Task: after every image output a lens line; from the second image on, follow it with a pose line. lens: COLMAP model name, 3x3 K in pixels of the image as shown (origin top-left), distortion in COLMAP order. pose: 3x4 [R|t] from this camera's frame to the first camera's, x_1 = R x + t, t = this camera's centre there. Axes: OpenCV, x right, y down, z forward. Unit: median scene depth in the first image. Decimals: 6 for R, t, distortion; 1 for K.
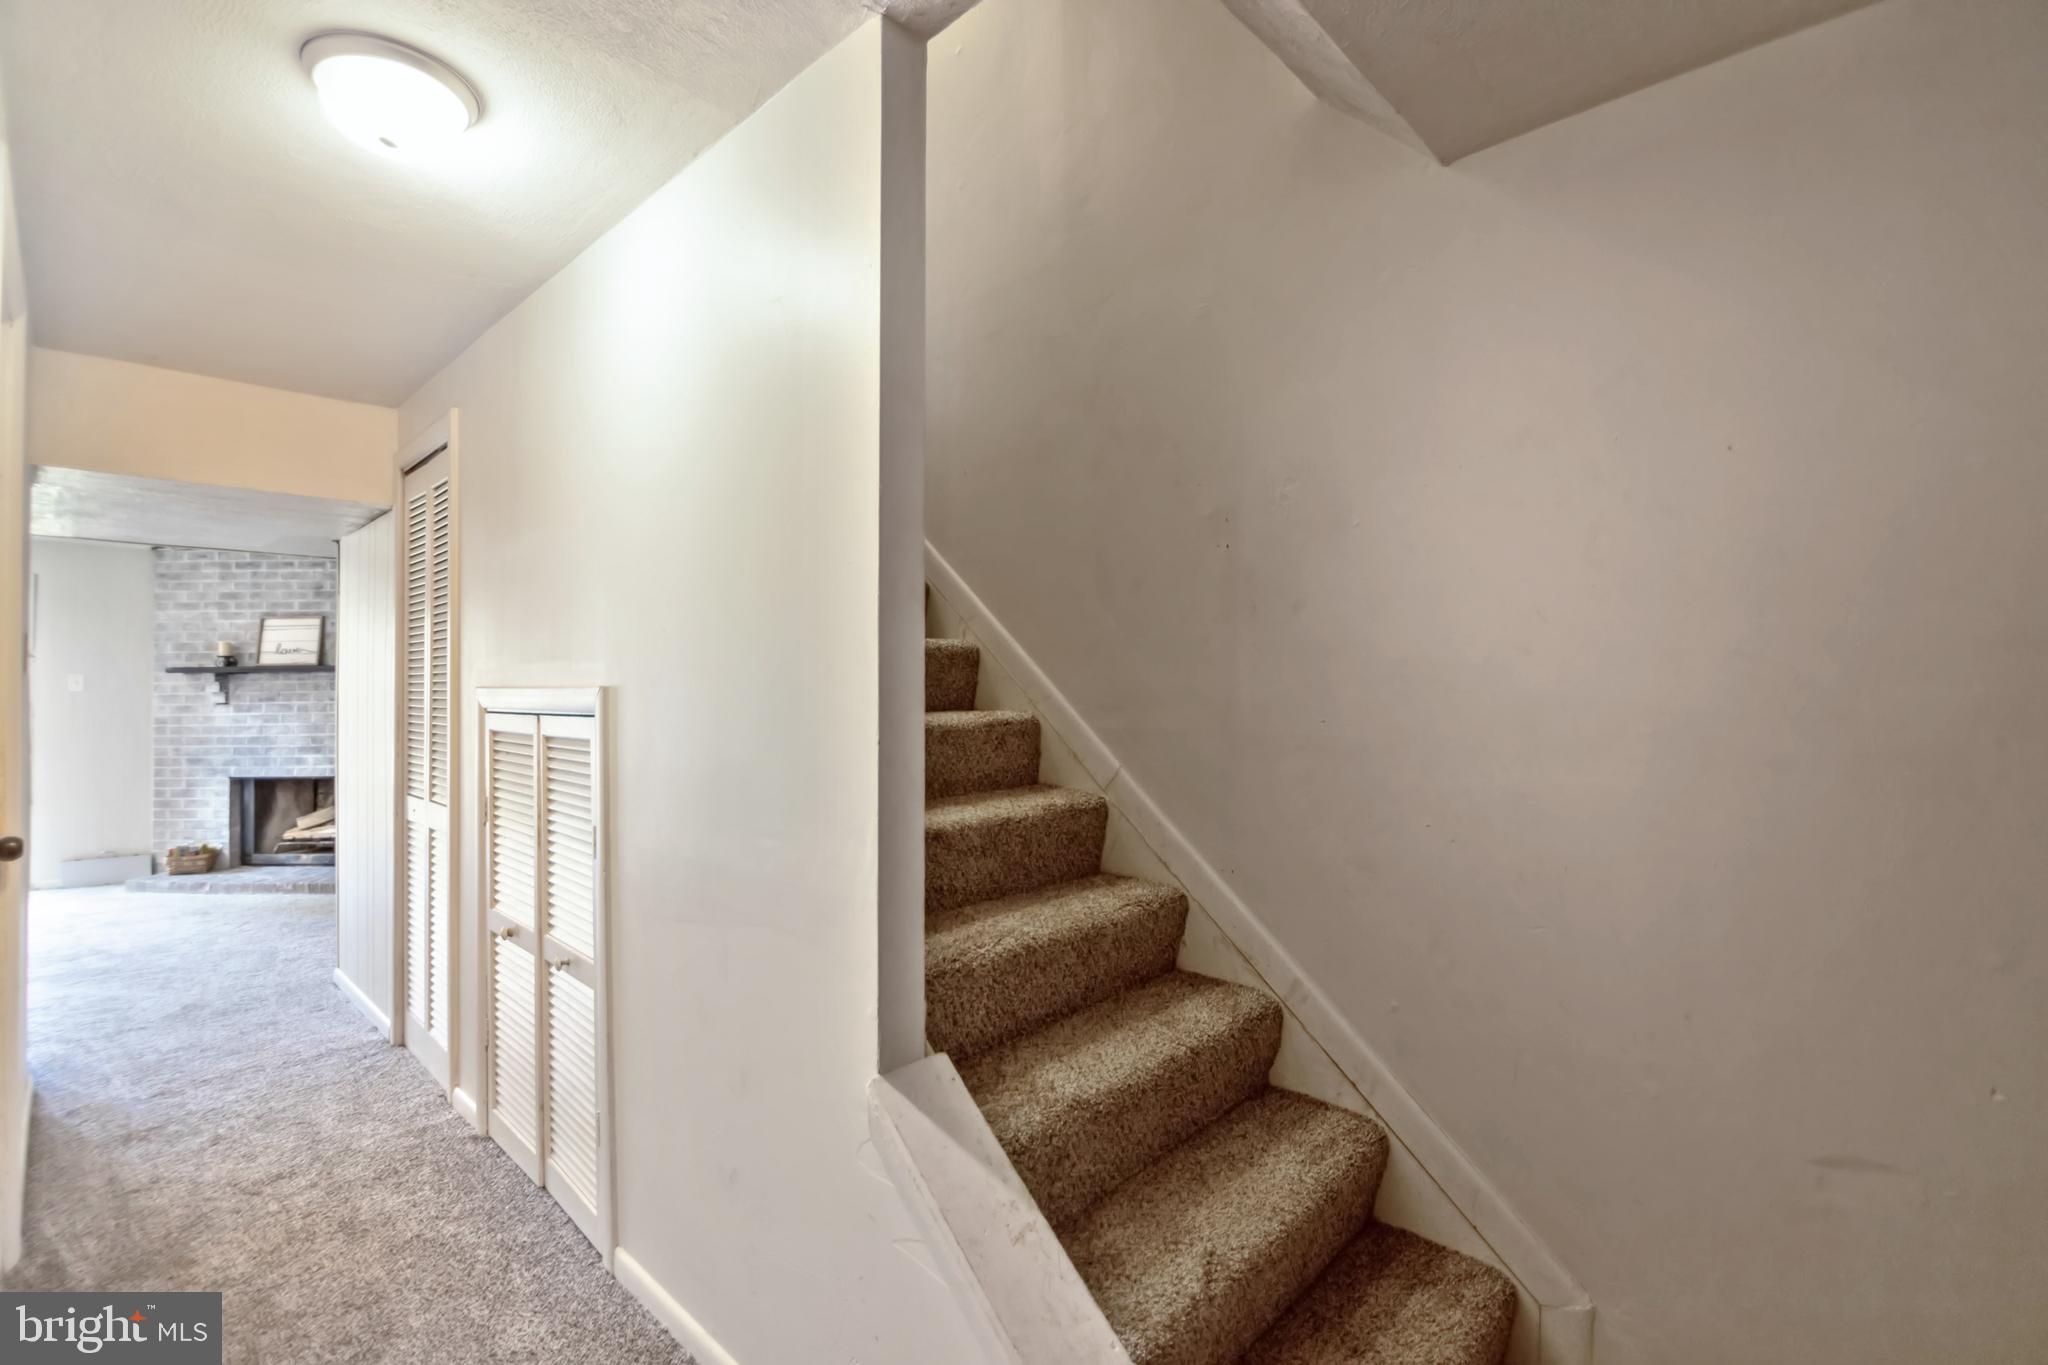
lens RADIAL K [[916.8, 0, 1024.0], [0, 916.8, 682.5], [0, 0, 1]] dist [-0.011137, -0.001683]
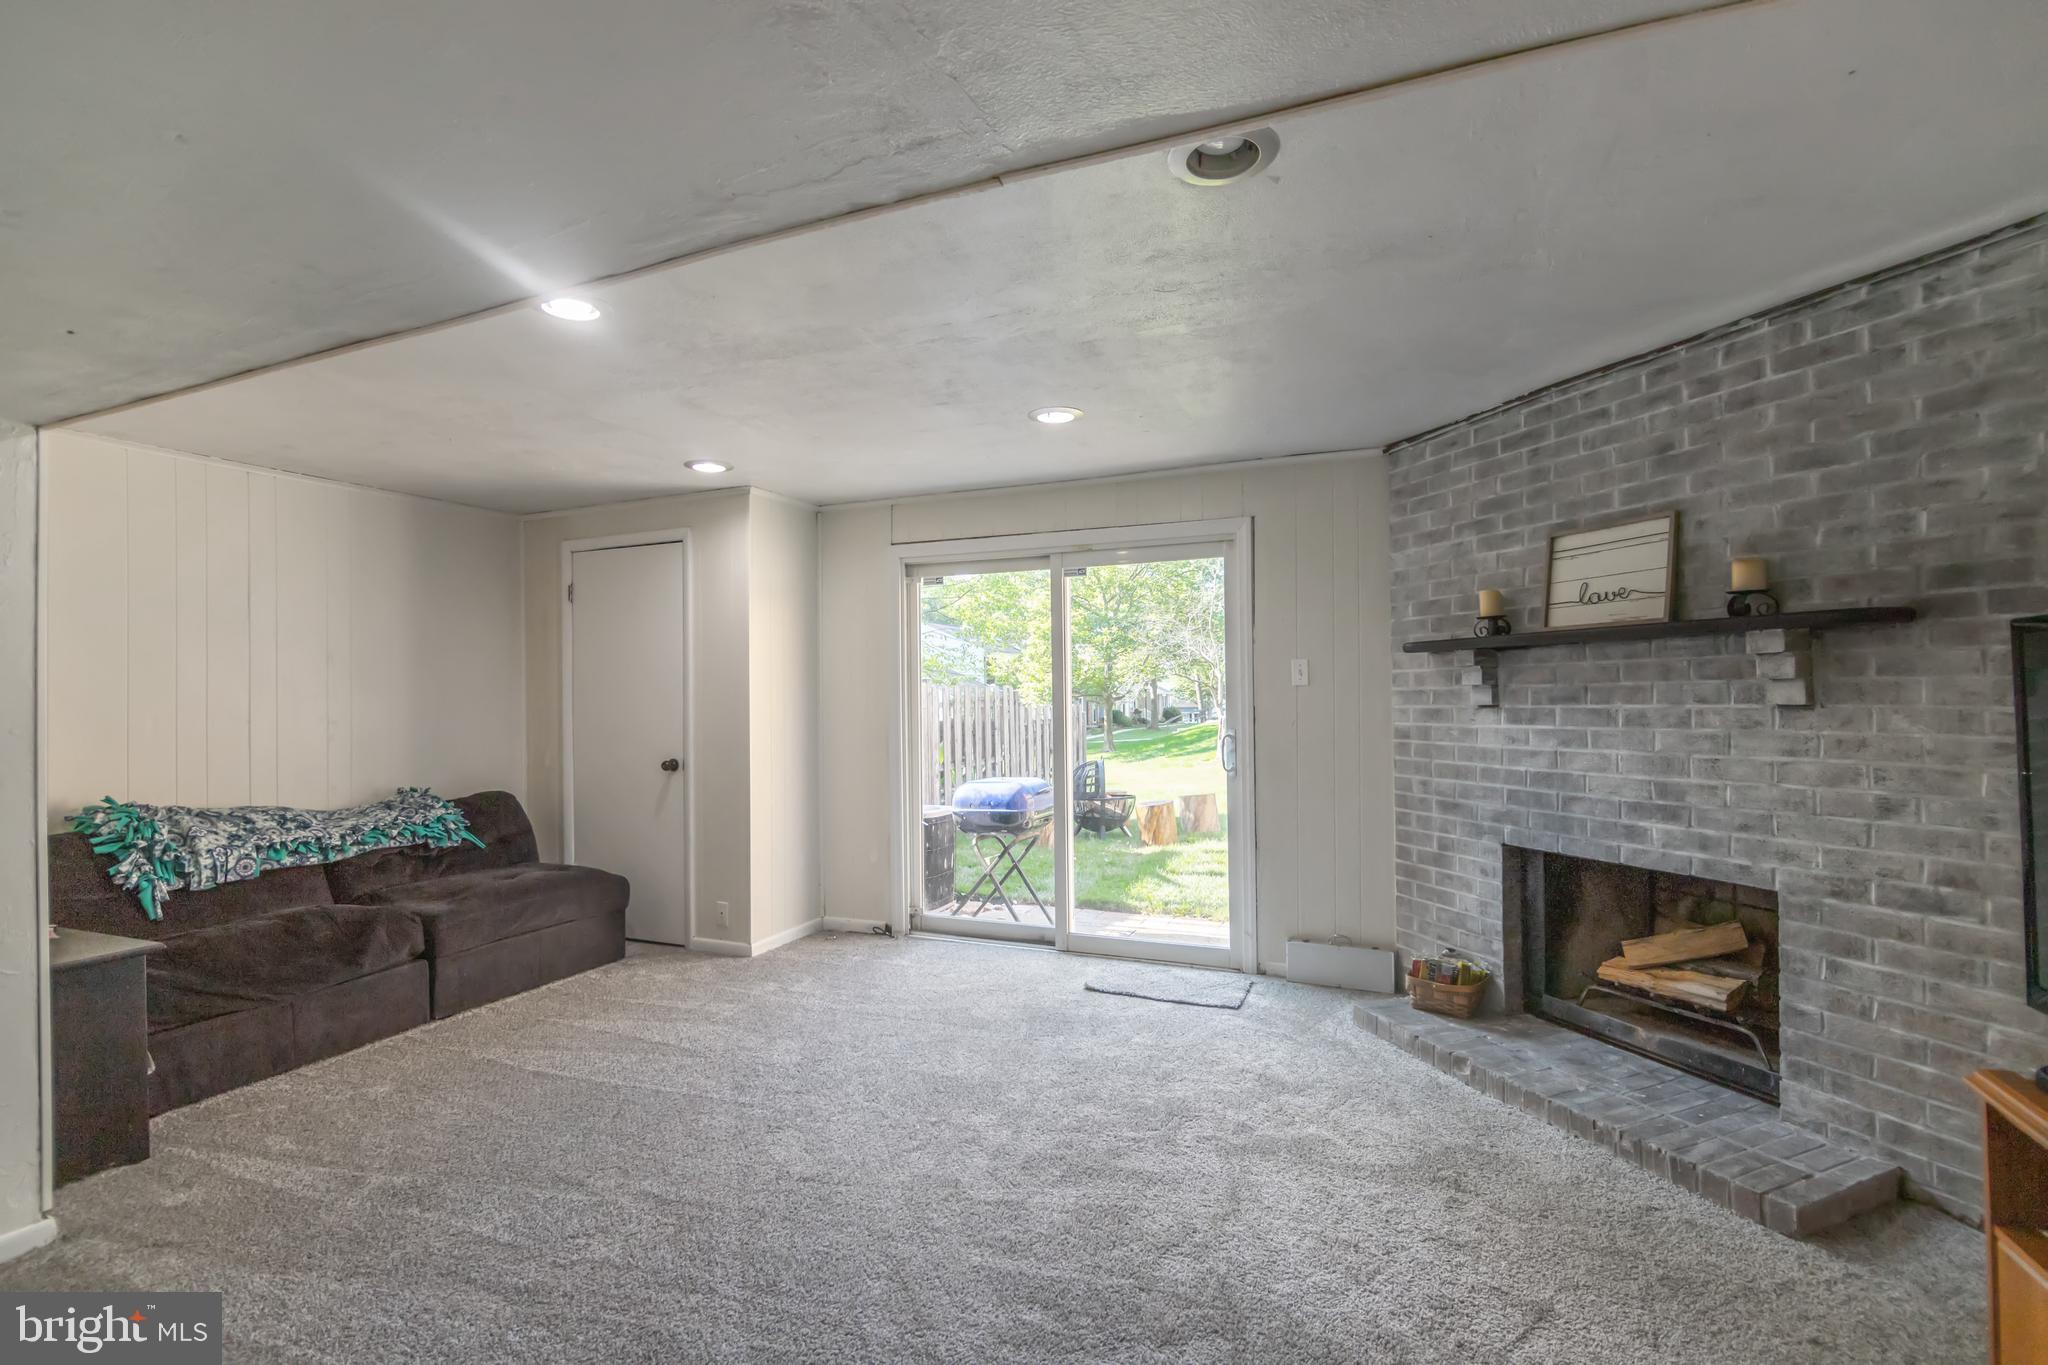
lens RADIAL K [[916.8, 0, 1024.0], [0, 916.8, 682.5], [0, 0, 1]] dist [-0.011137, -0.001683]
pose [[0.358997, -0.008285, -0.933302, -0.473855], [0.025529, 0.999674, 0.000946, 0.001633], [0.932990, -0.024166, 0.359091, 0.546344]]
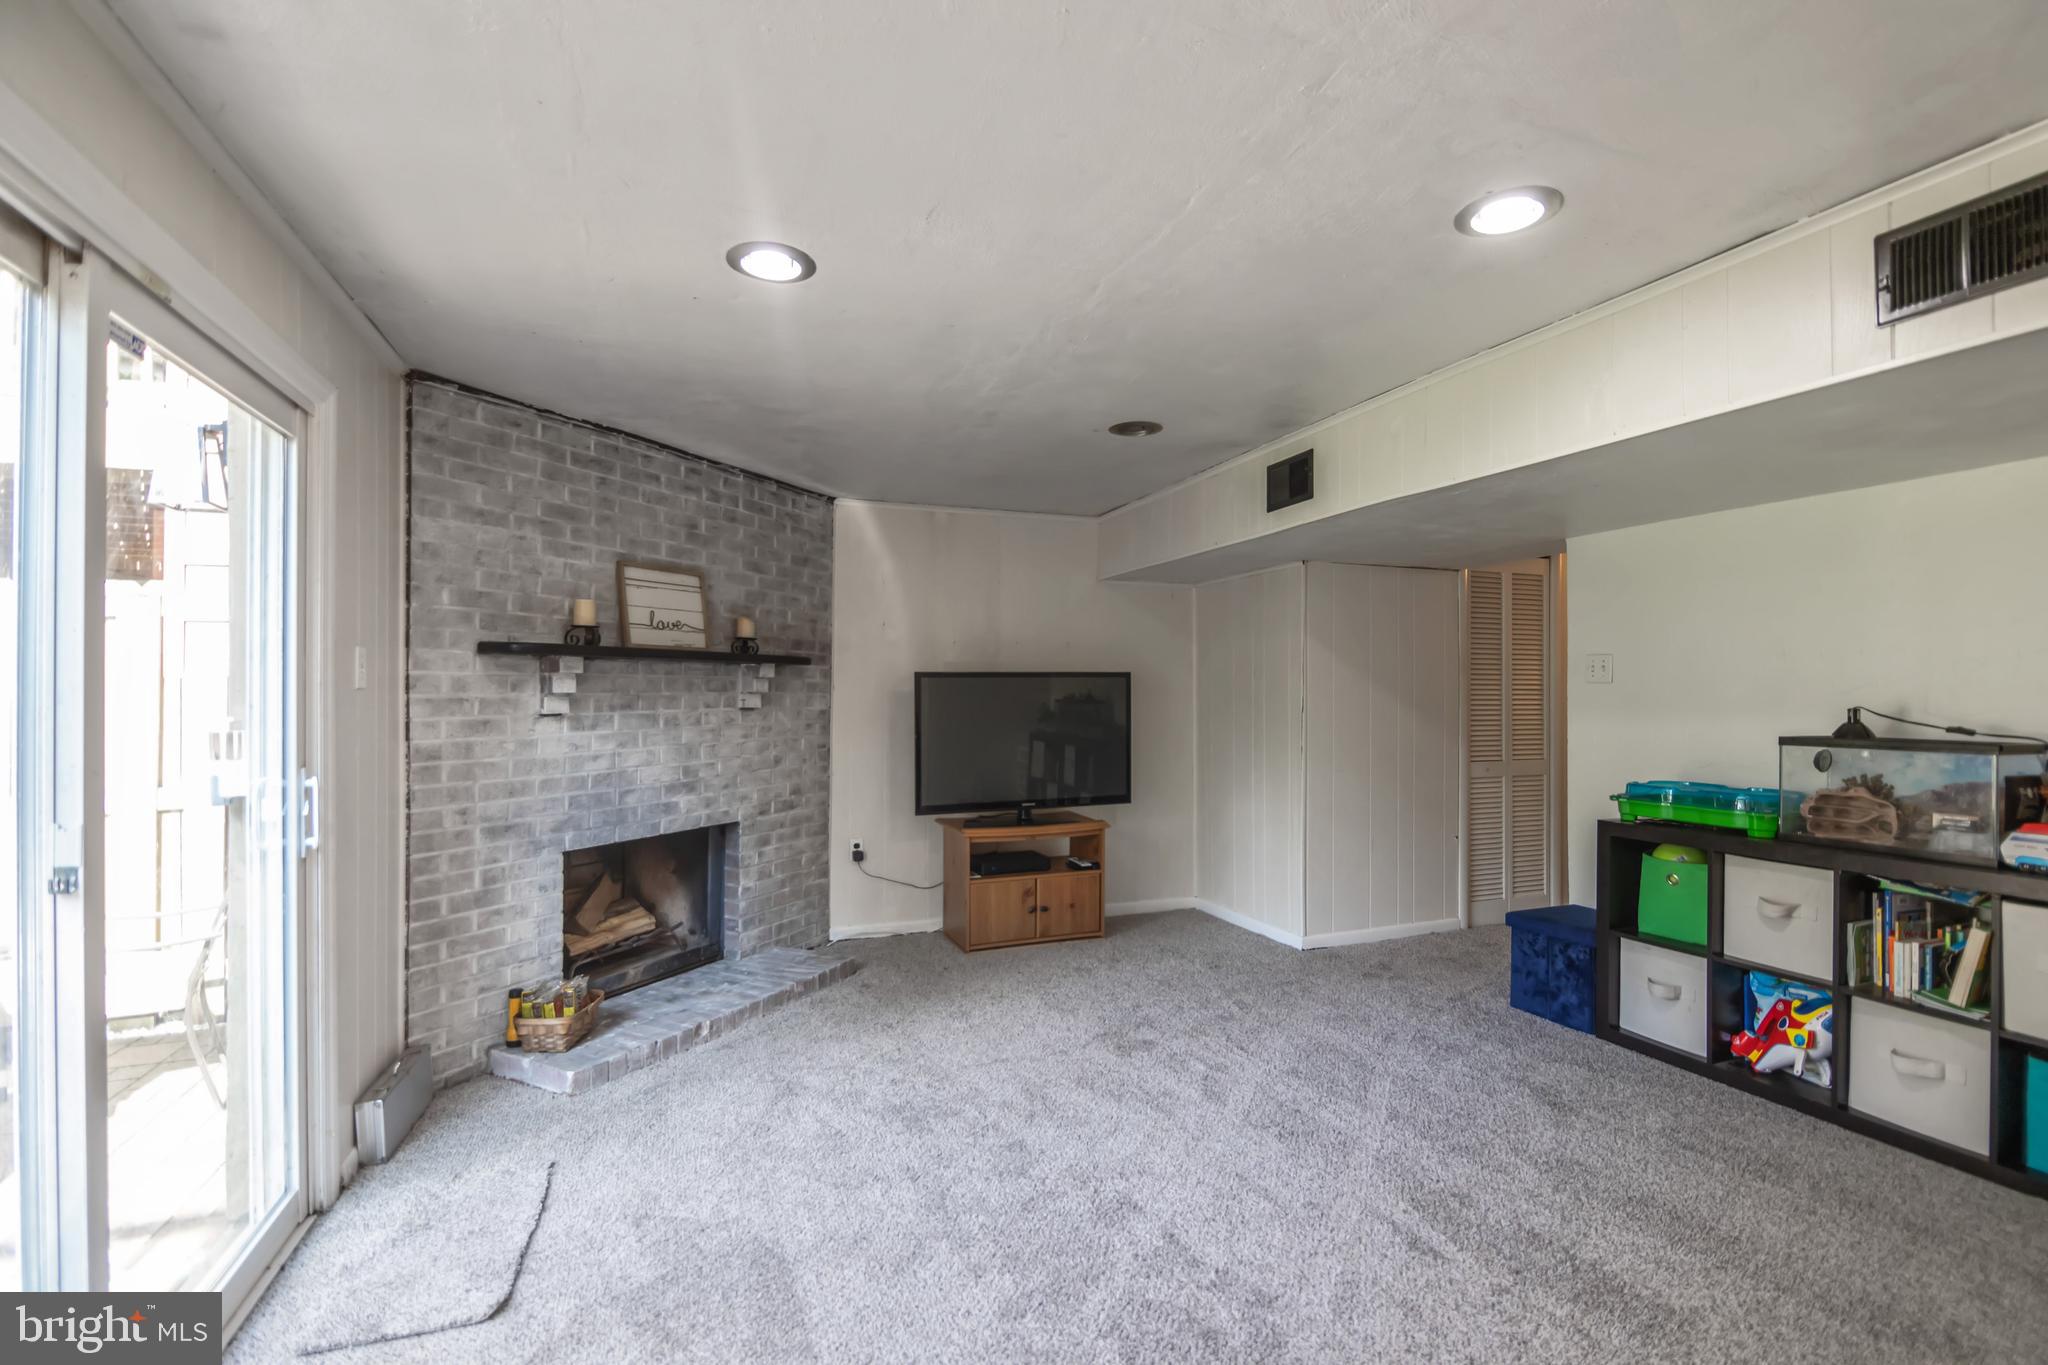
lens RADIAL K [[916.8, 0, 1024.0], [0, 916.8, 682.5], [0, 0, 1]] dist [-0.011137, -0.001683]
pose [[0.433938, 0.019480, 0.900732, -1.241217], [-0.017597, 0.999759, -0.013144, 0.006813], [-0.900771, -0.010146, 0.434176, 0.523659]]
